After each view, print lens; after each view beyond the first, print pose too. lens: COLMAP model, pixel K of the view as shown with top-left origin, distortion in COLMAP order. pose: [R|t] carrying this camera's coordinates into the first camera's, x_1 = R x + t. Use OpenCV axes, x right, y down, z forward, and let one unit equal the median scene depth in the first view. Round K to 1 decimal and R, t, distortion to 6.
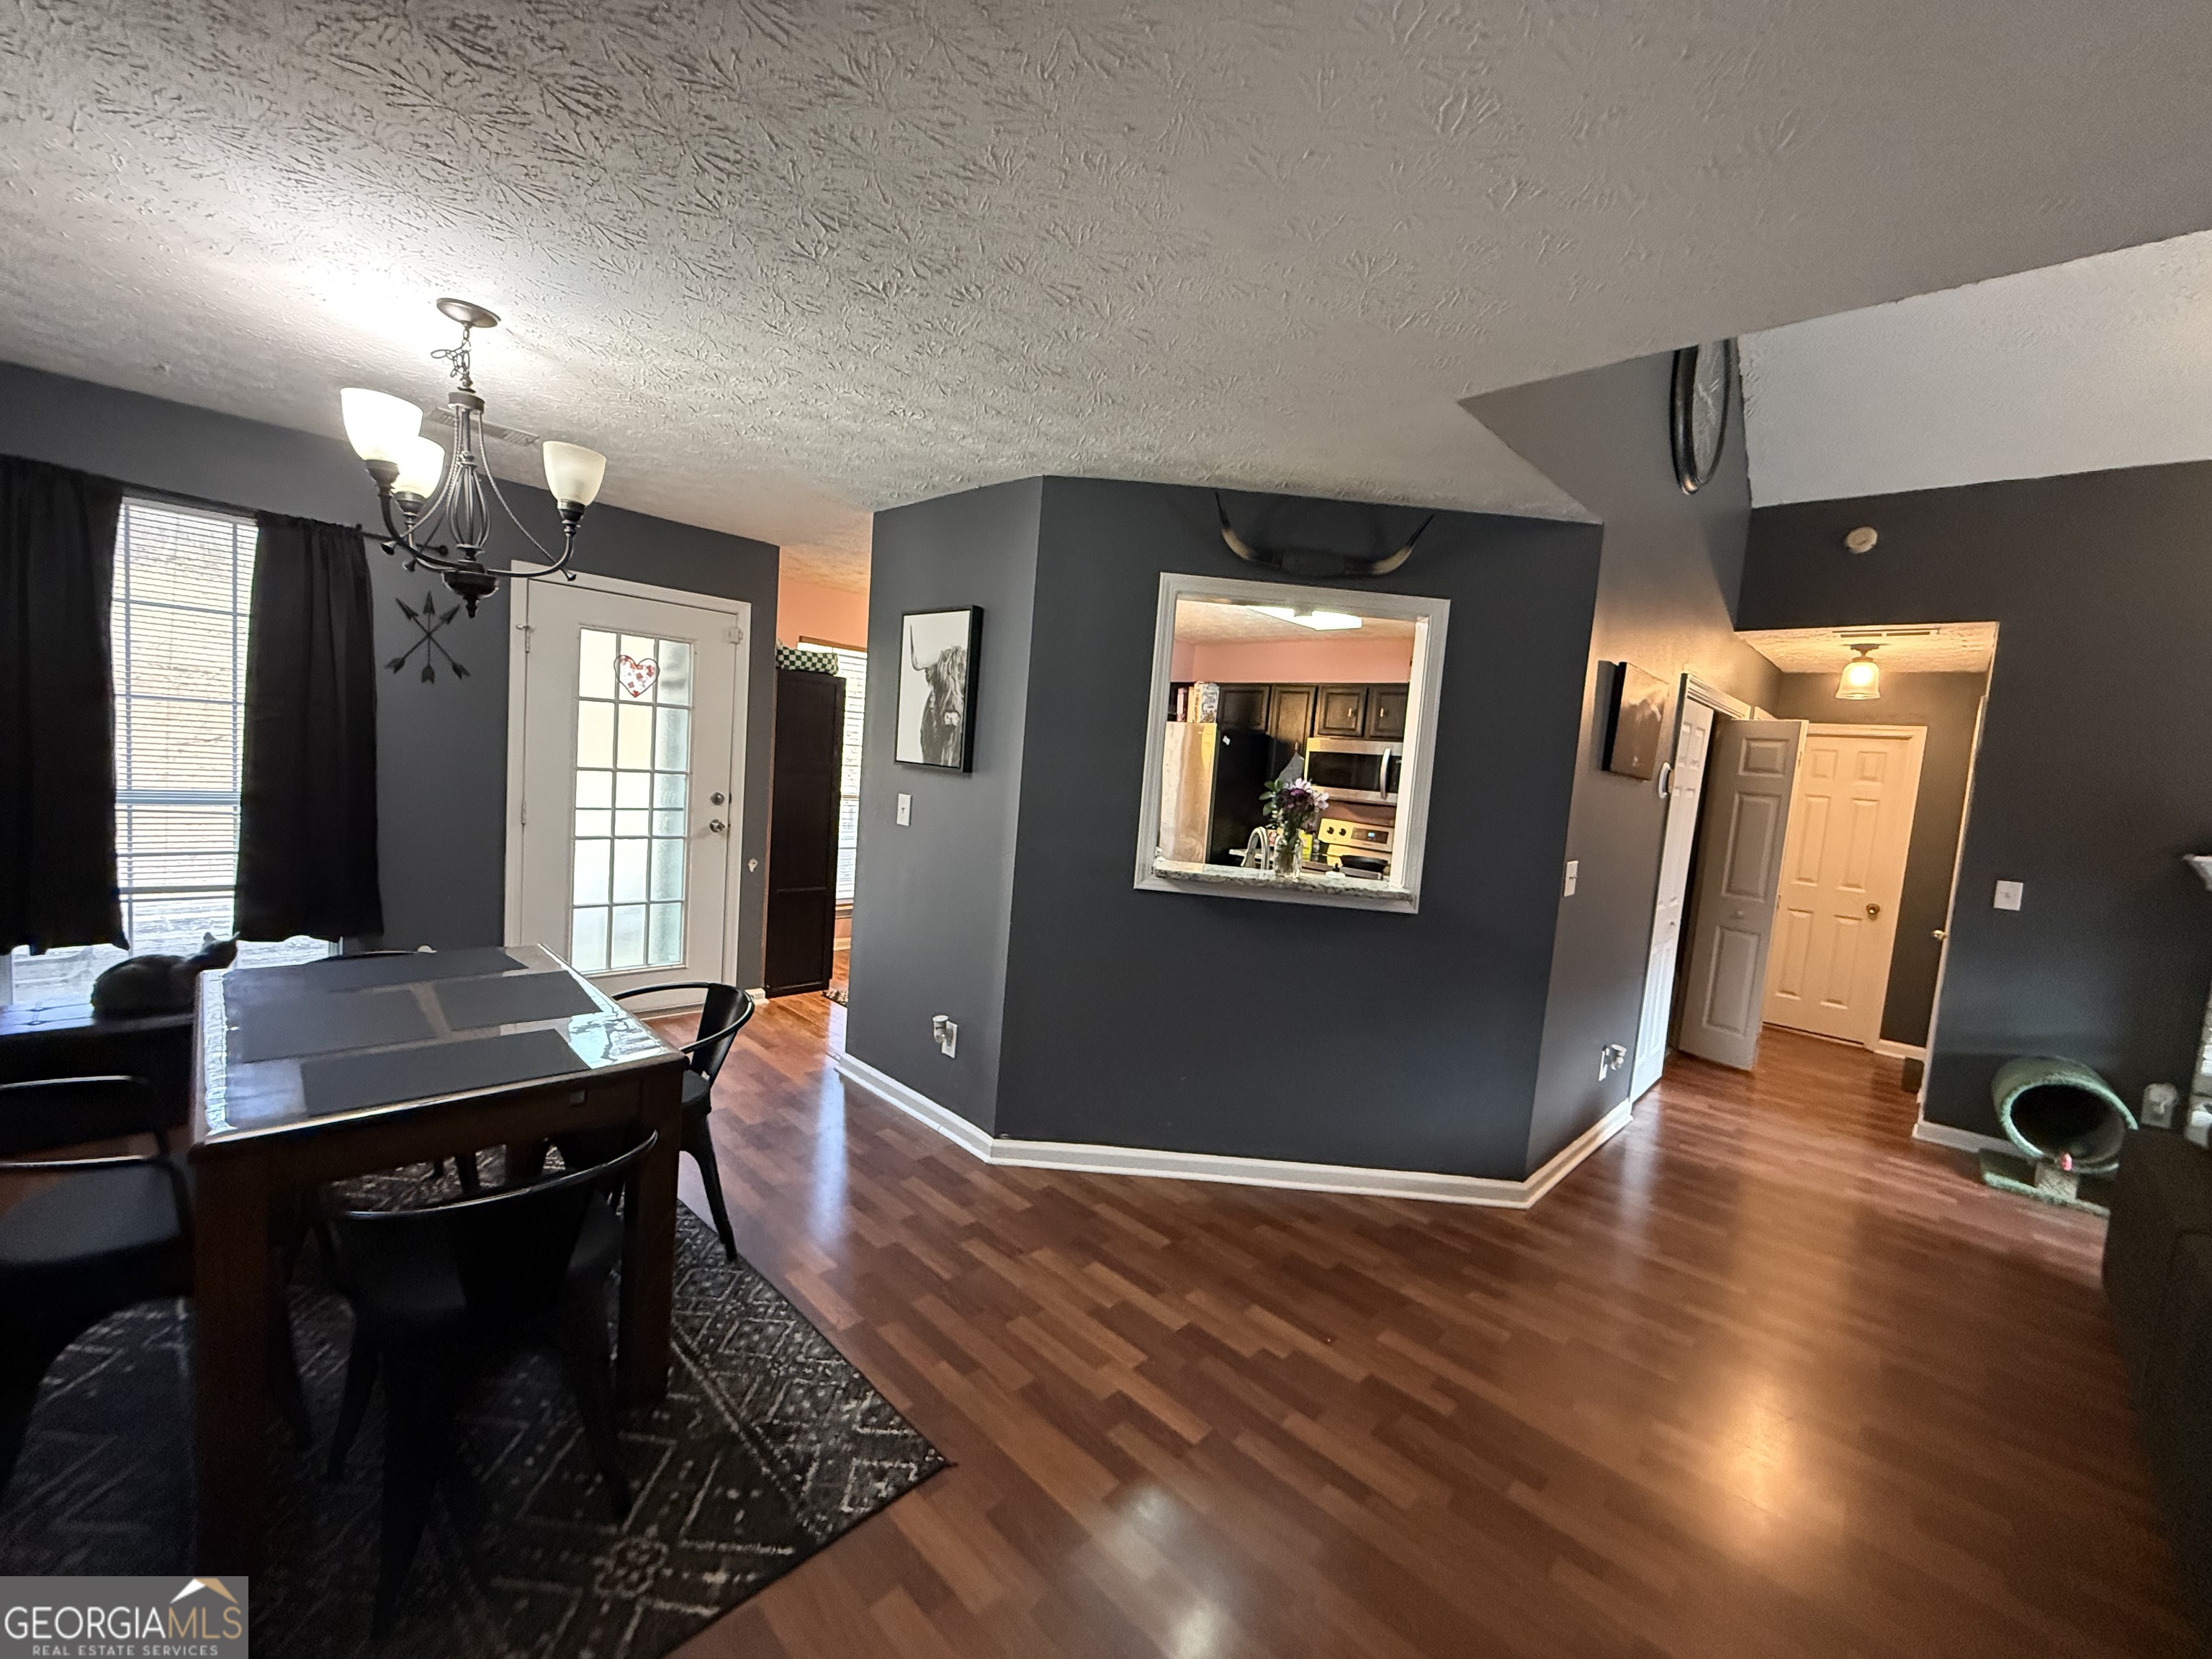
lens RADIAL K [[882.6, 0, 1105.7], [0, 882.6, 818.9], [0, 0, 1]] dist [-0.004307, 0.002197]
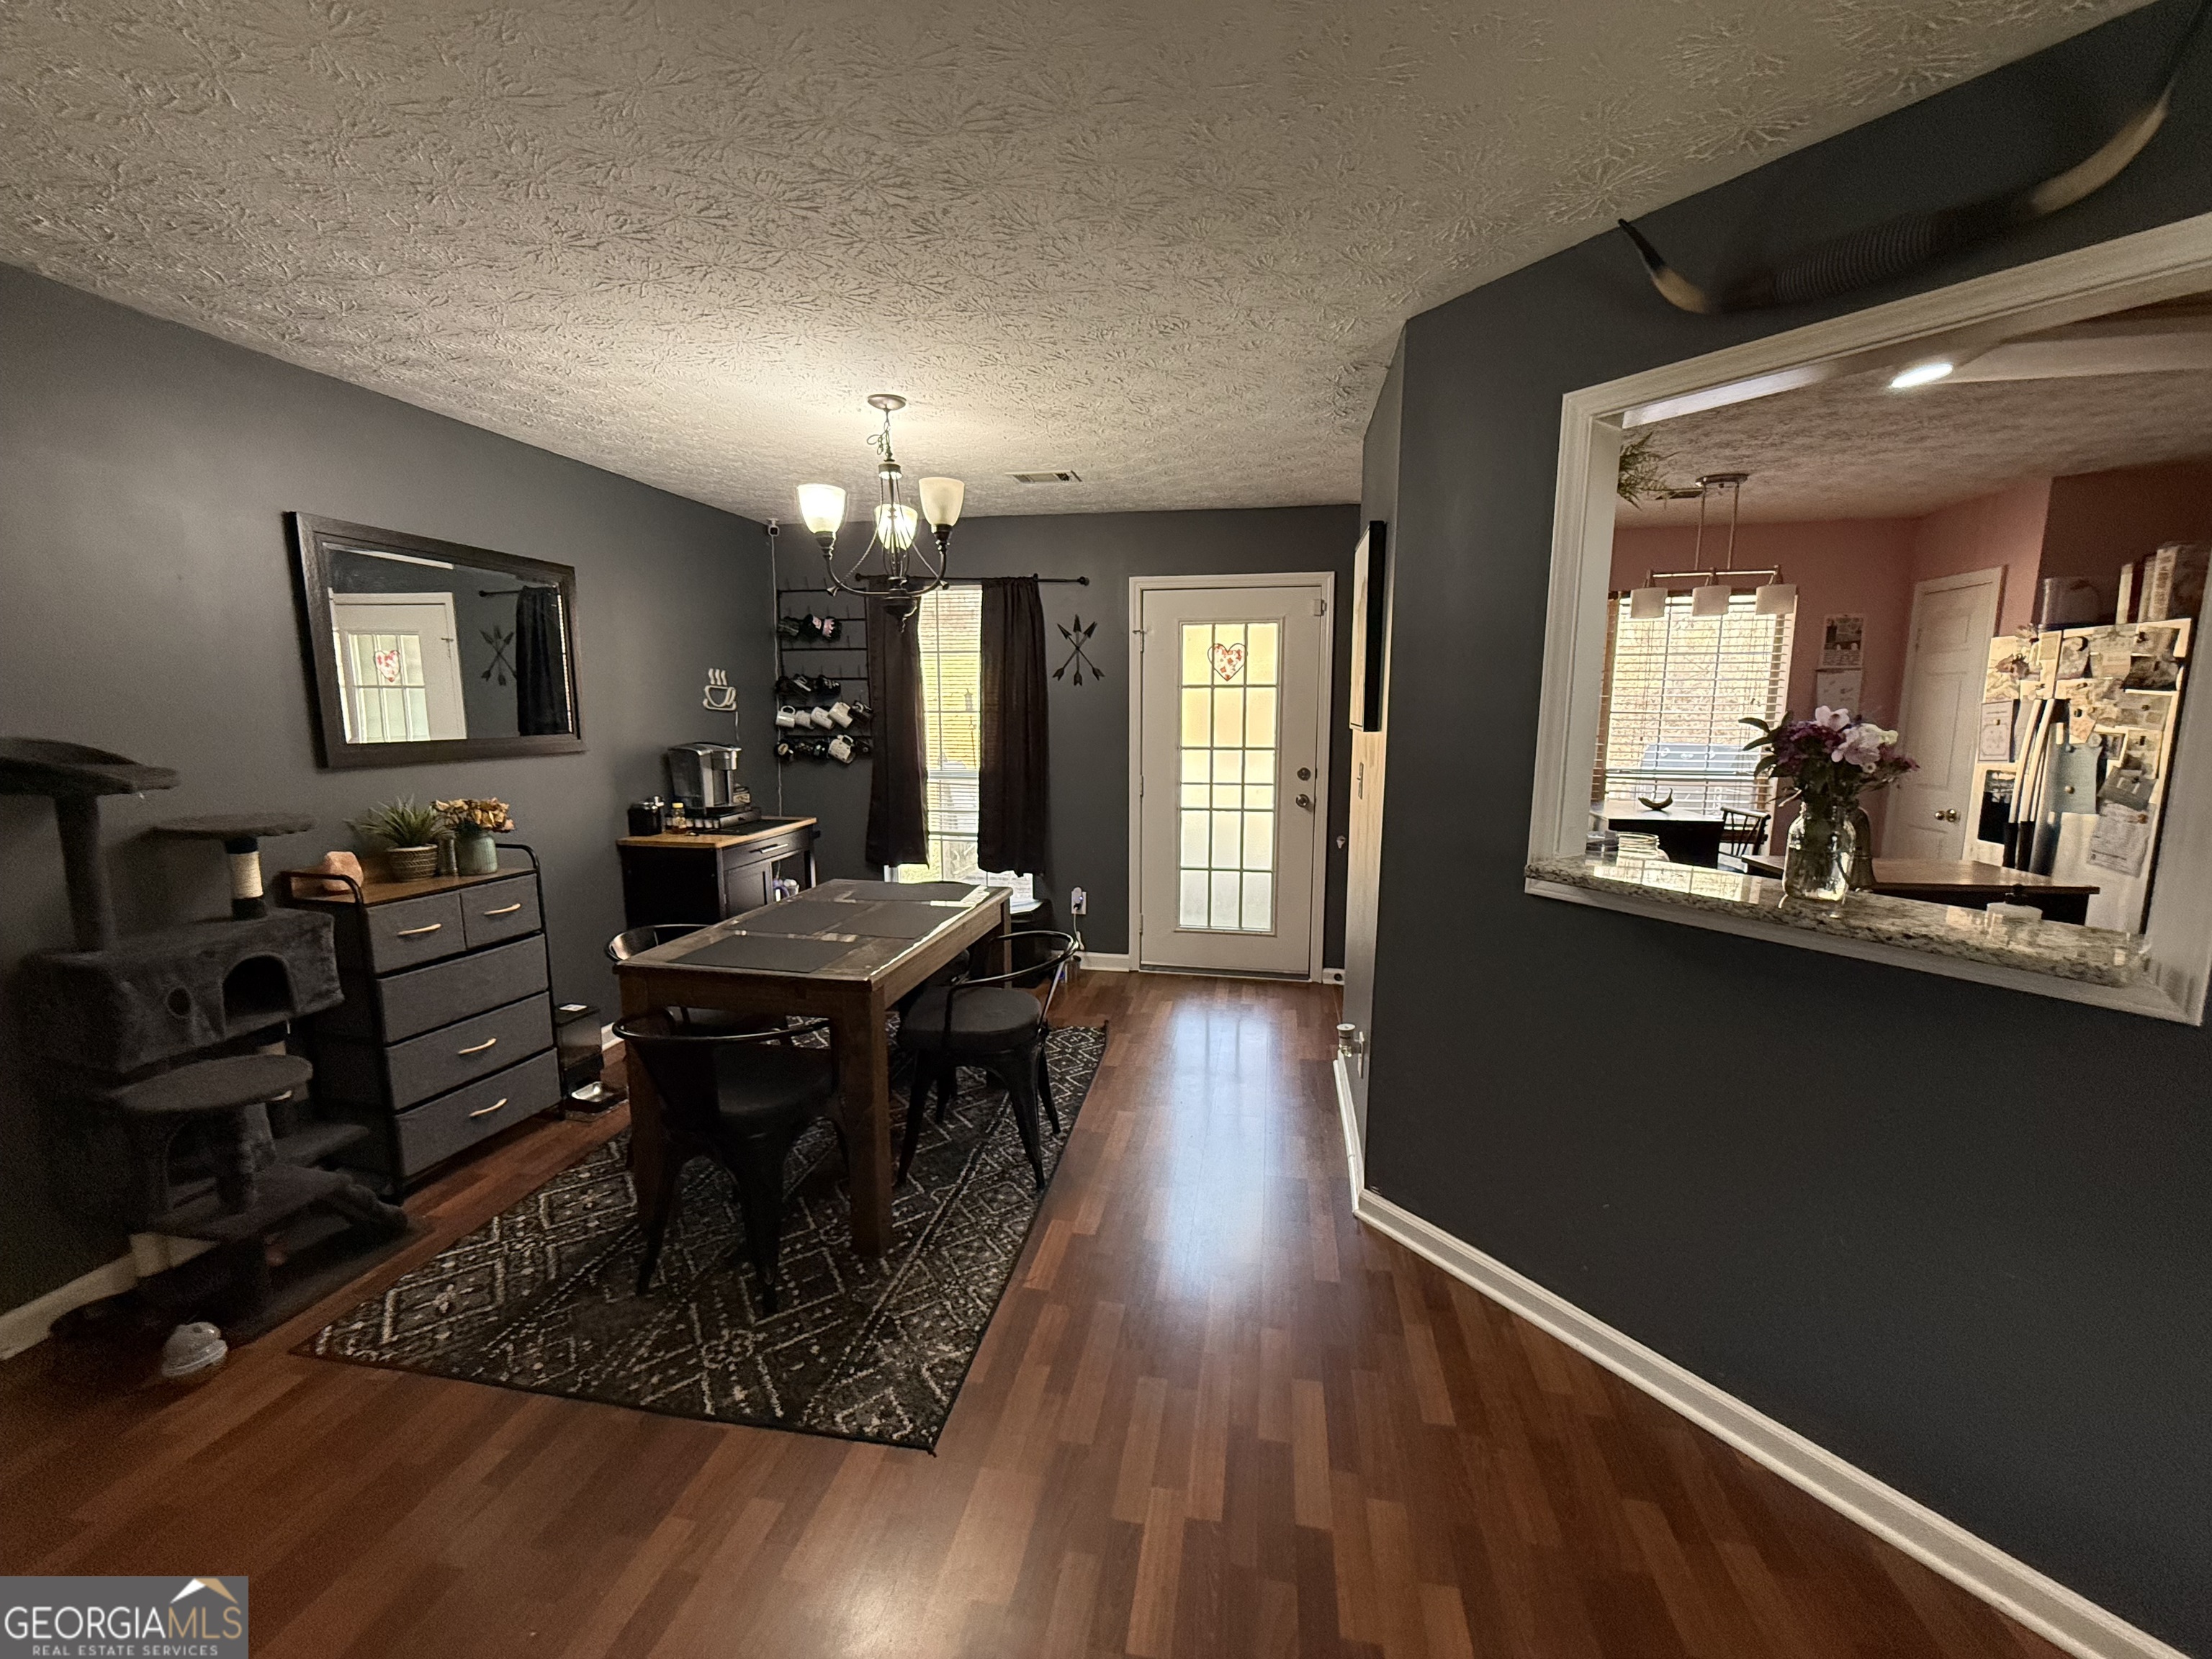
lens RADIAL K [[882.6, 0, 1107.7], [0, 882.6, 834.6], [0, 0, 1]] dist [-0.004307, 0.002197]
pose [[0.548566, 0.044107, -0.834943, 0.427885], [-0.015964, 0.998978, 0.042283, 0.011890], [0.835955, -0.009866, 0.548709, 0.392775]]
